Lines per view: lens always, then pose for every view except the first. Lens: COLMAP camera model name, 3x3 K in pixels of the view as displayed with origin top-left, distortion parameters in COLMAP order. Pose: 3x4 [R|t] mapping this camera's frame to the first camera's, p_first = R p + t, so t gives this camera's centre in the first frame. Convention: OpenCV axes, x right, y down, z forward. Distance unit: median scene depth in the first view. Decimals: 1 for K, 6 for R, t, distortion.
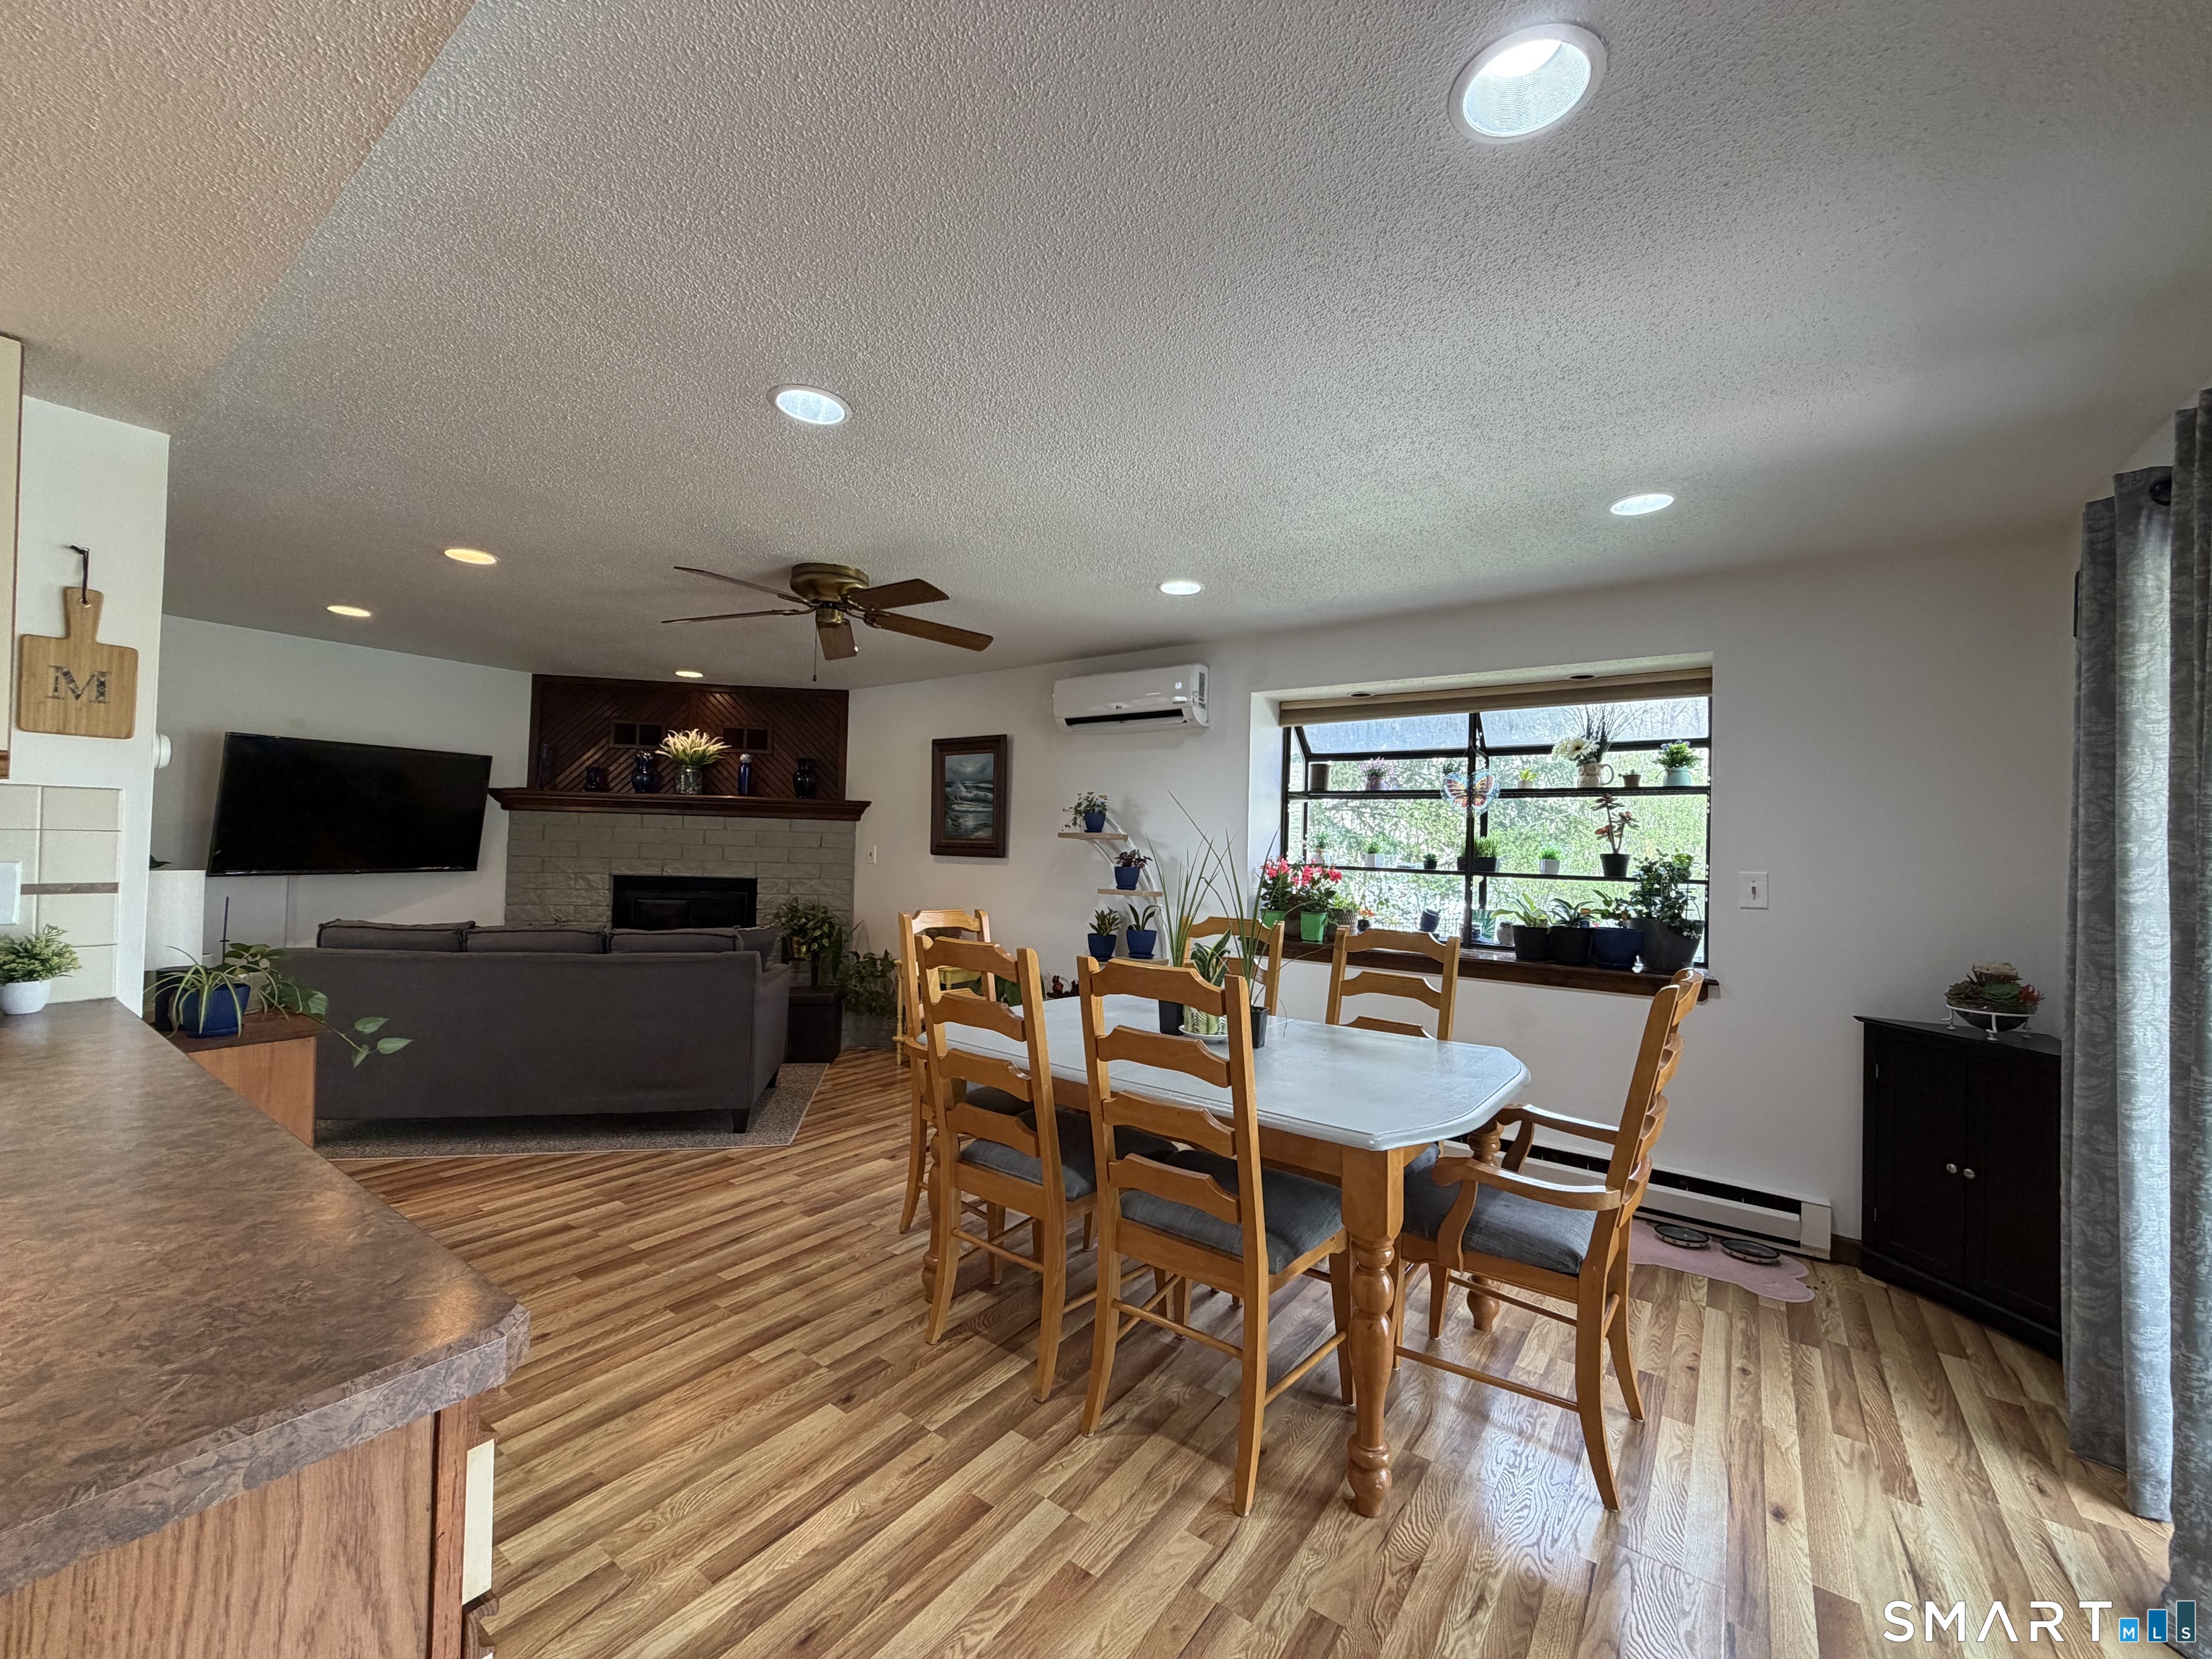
lens RADIAL K [[880.9, 0, 1105.9], [0, 880.9, 837.1], [0, 0, 1]] dist [-0.000576, 0.000182]
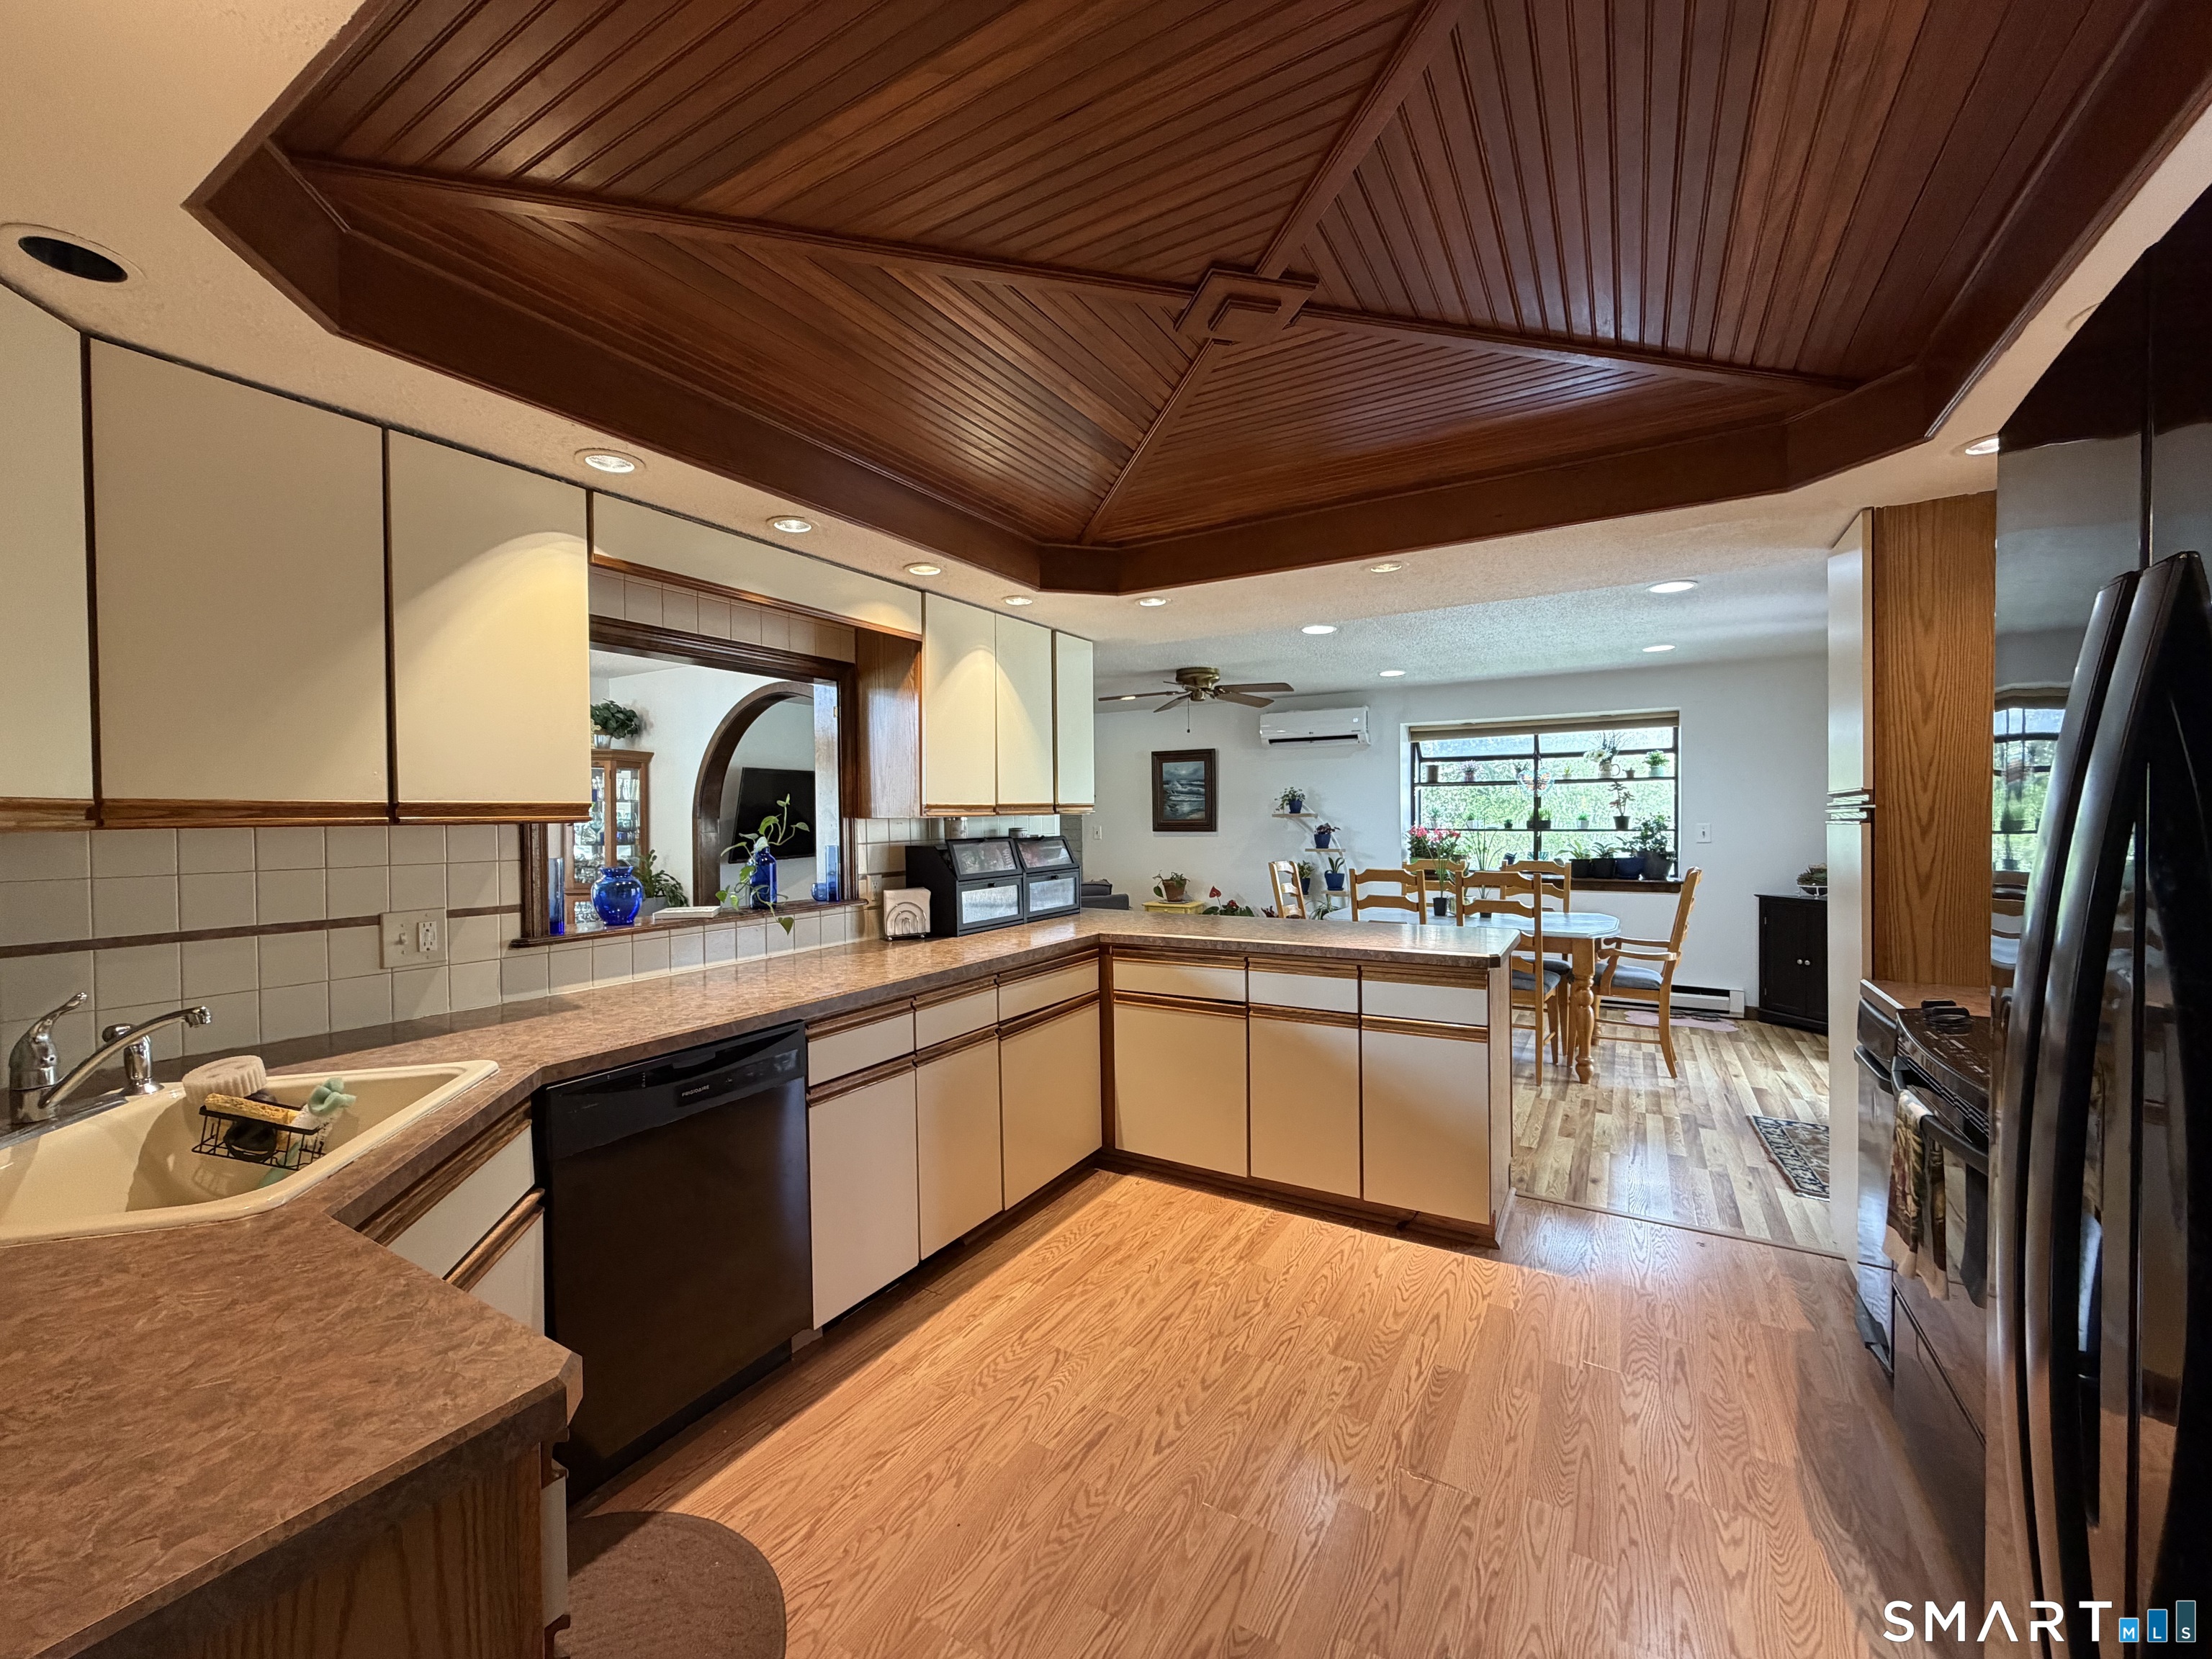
lens RADIAL K [[880.9, 0, 1106.3], [0, 880.9, 835.5], [0, 0, 1]] dist [-0.000576, 0.000182]
pose [[0.995240, -0.038794, 0.089400, -0.551419], [0.035780, 0.998744, 0.035074, -0.036551], [-0.090648, -0.031708, 0.995378, -0.596206]]
